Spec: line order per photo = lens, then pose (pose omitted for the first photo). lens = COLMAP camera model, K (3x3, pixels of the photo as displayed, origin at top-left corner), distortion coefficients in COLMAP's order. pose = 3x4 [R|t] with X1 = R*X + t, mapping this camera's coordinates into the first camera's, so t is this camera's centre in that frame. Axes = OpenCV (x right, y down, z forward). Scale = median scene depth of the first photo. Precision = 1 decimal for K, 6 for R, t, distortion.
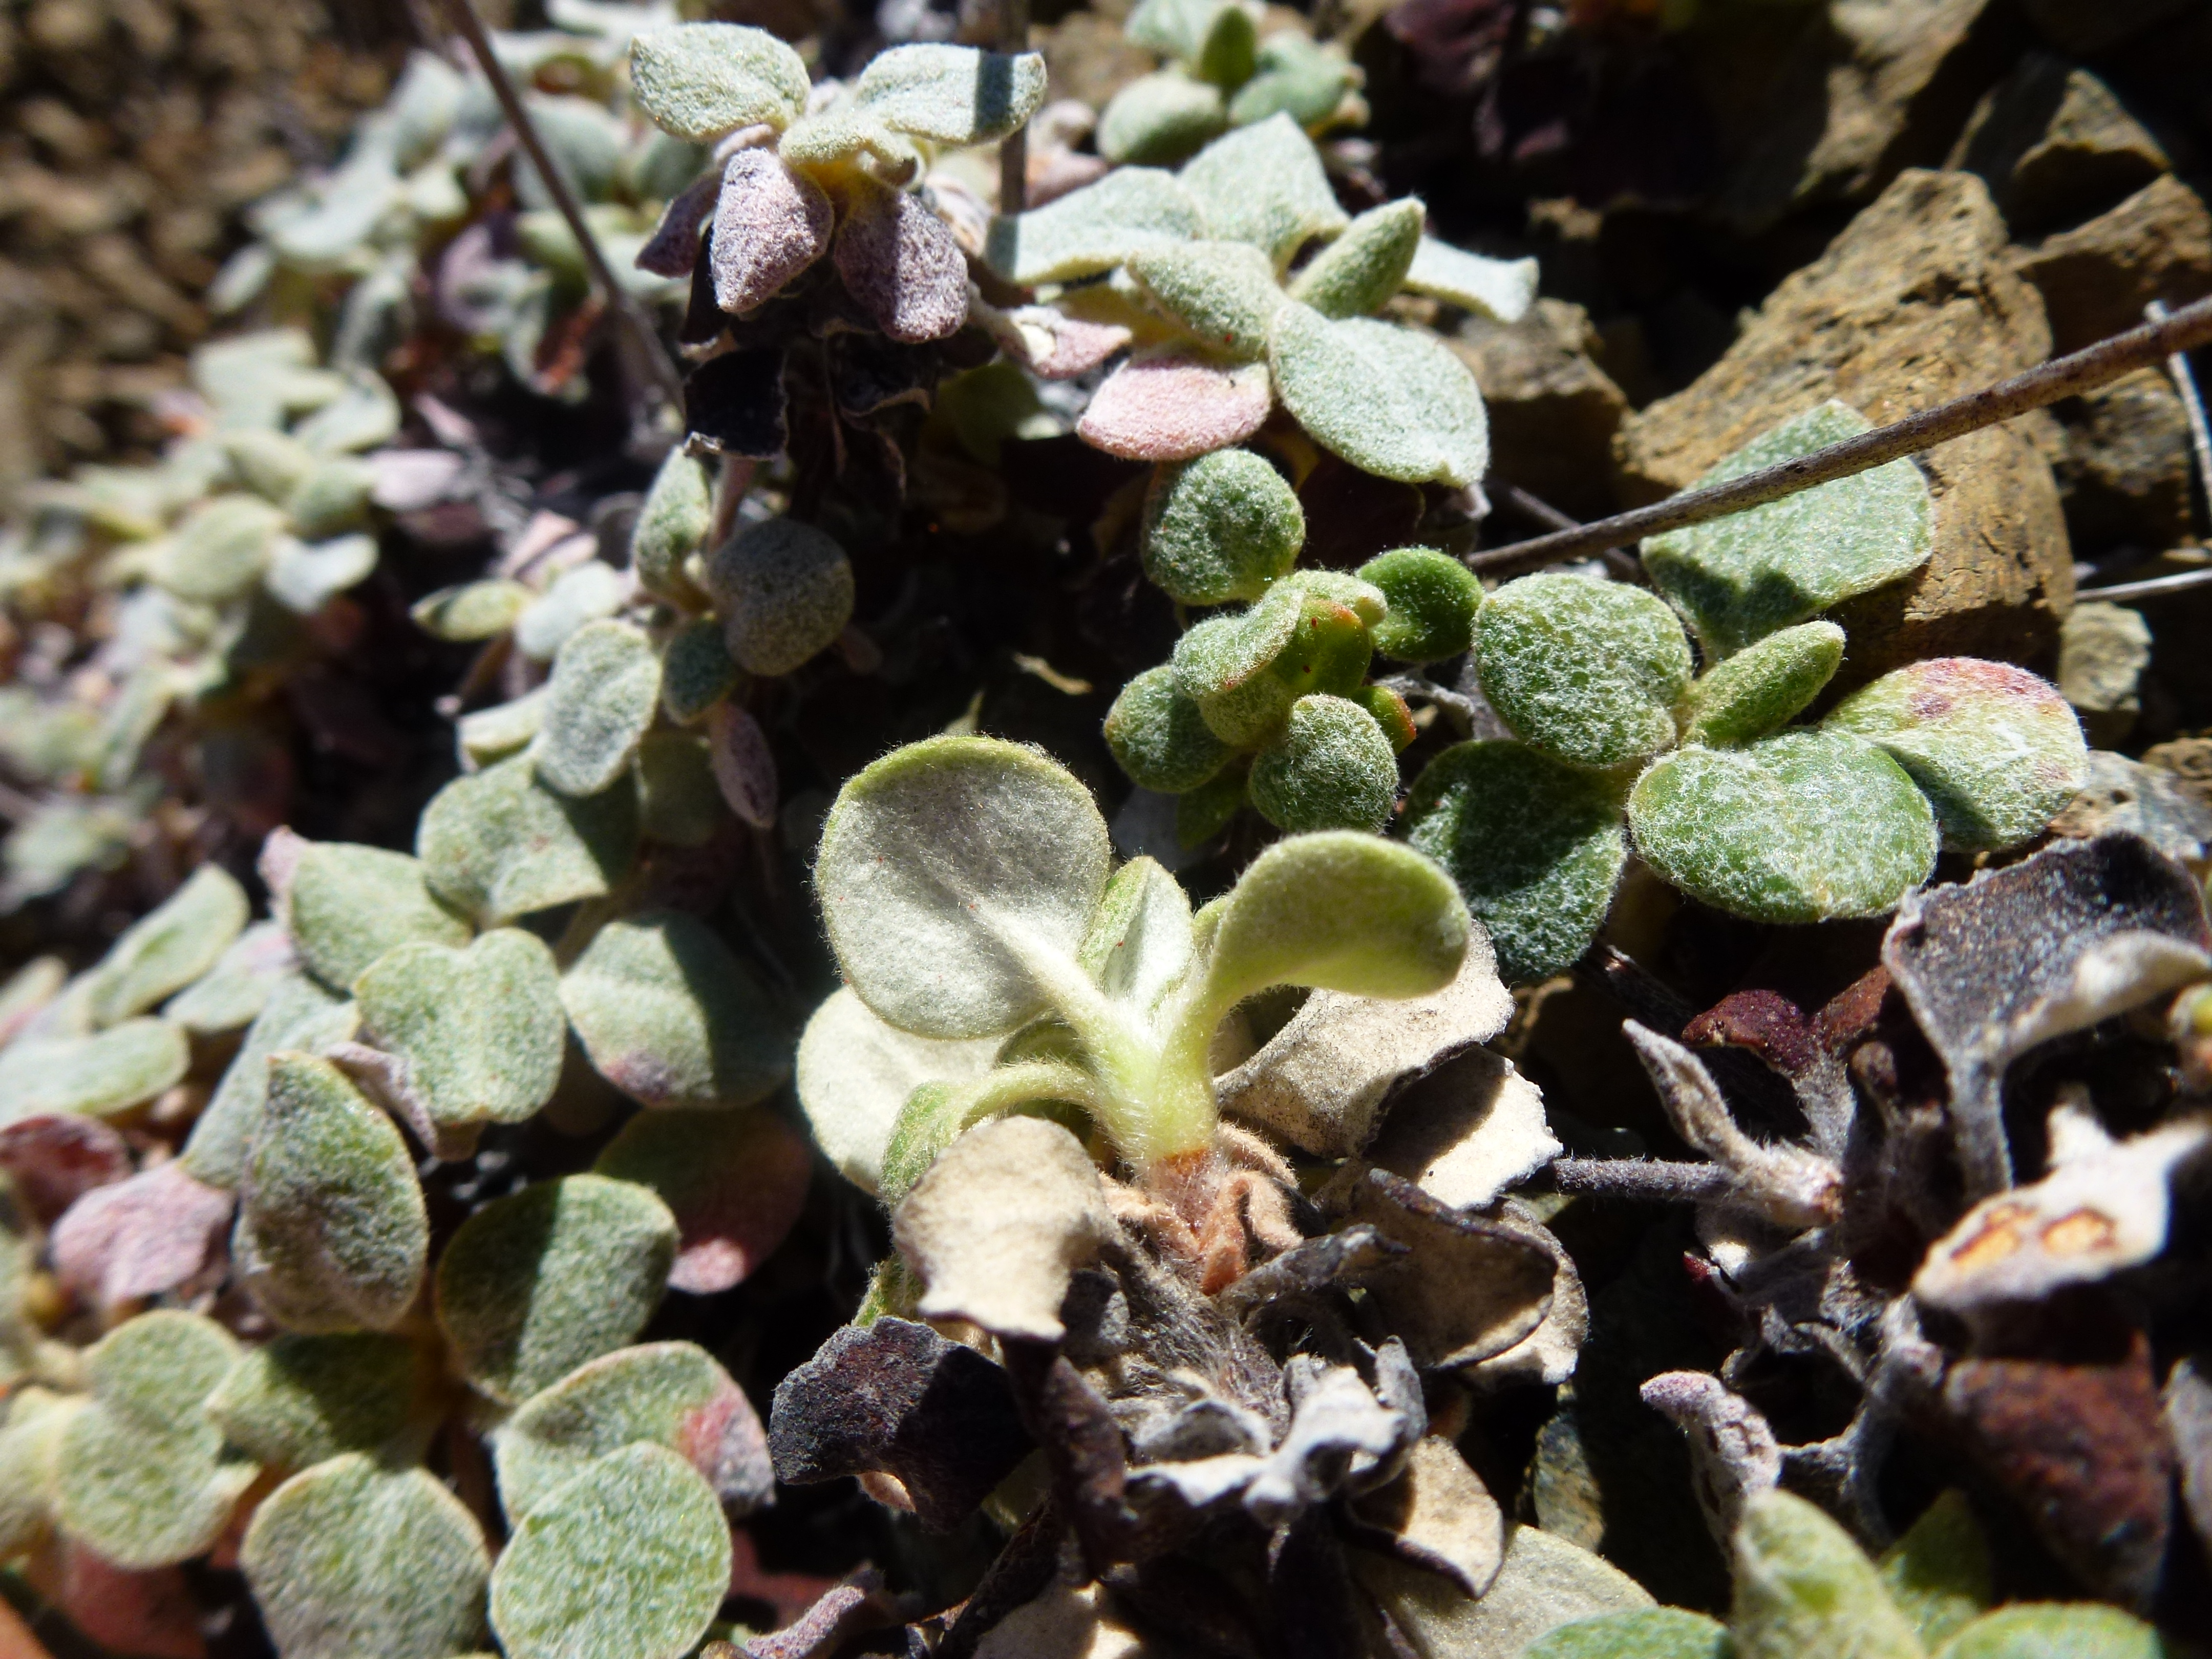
lens RADIAL K [[1565.0, 0, 1081.1], [0, 1565.0, 829.8], [0, 0, 1]] dist [-0.059001, 0.013340]
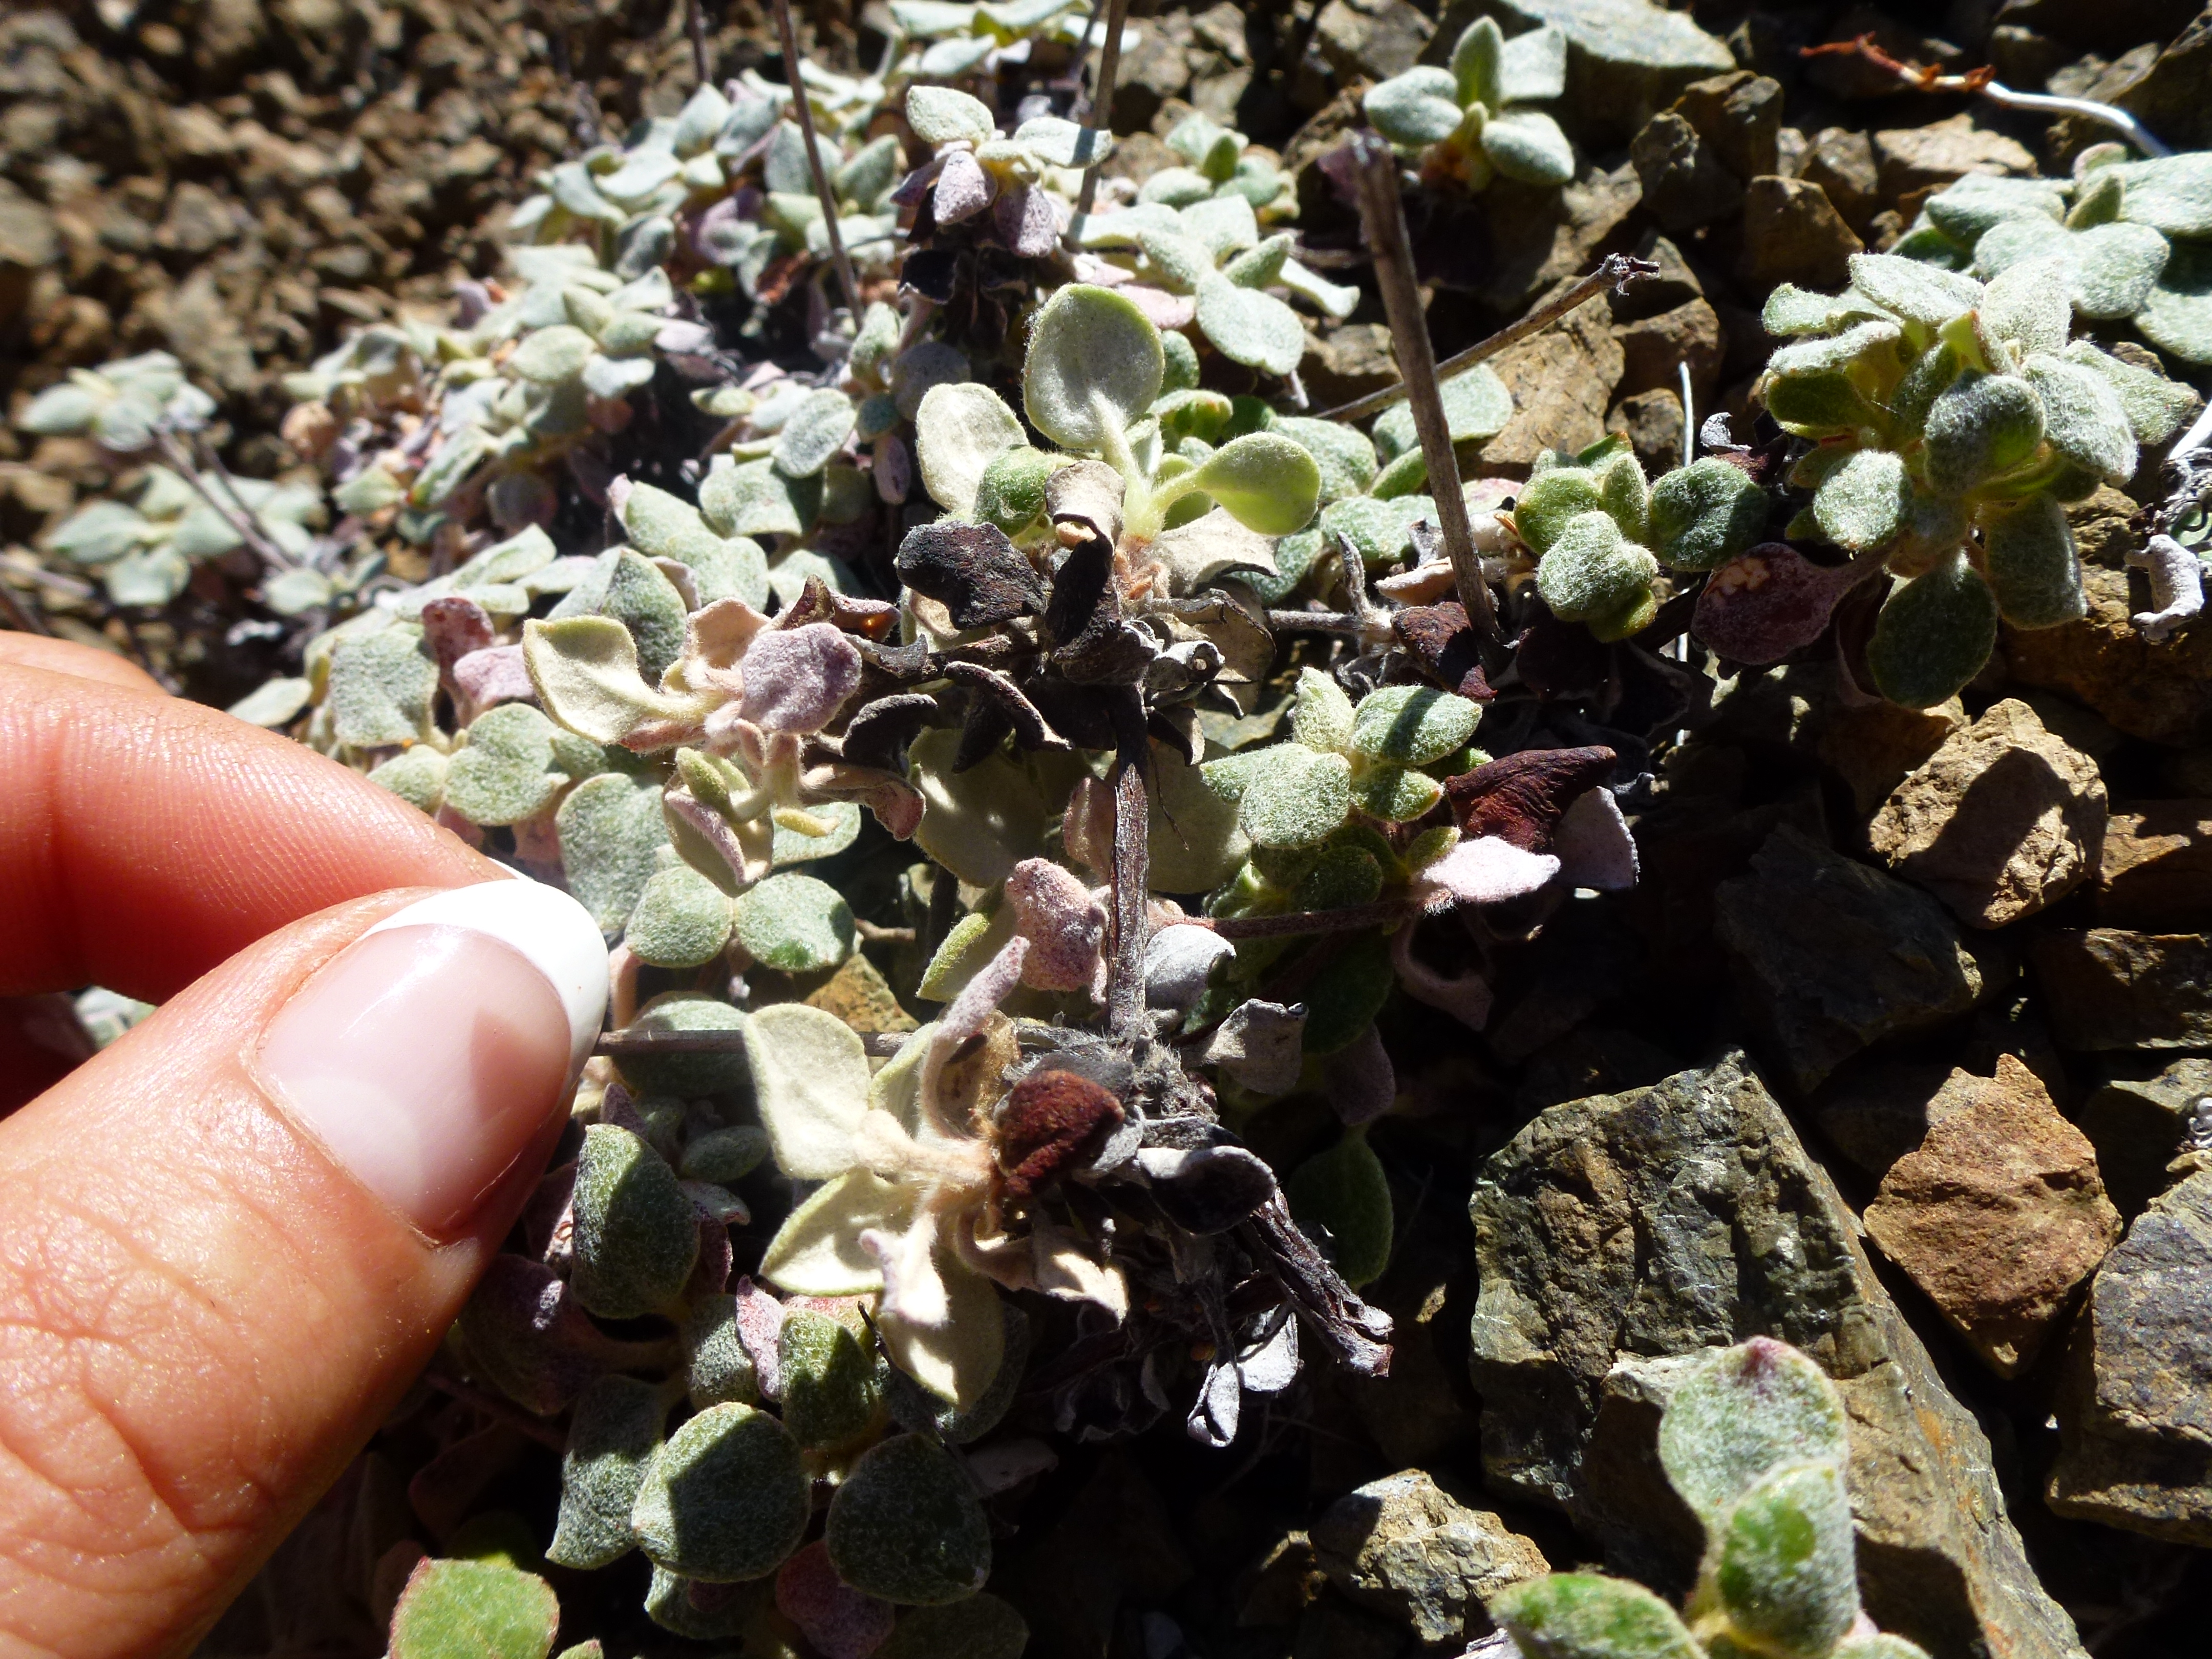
lens RADIAL K [[1565.0, 0, 1081.1], [0, 1565.0, 829.8], [0, 0, 1]] dist [-0.059001, 0.013340]
pose [[0.985988, 0.166078, 0.015682, 0.046903], [-0.164331, 0.983161, -0.079938, 0.481358], [-0.028693, 0.076241, 0.996676, -0.807817]]
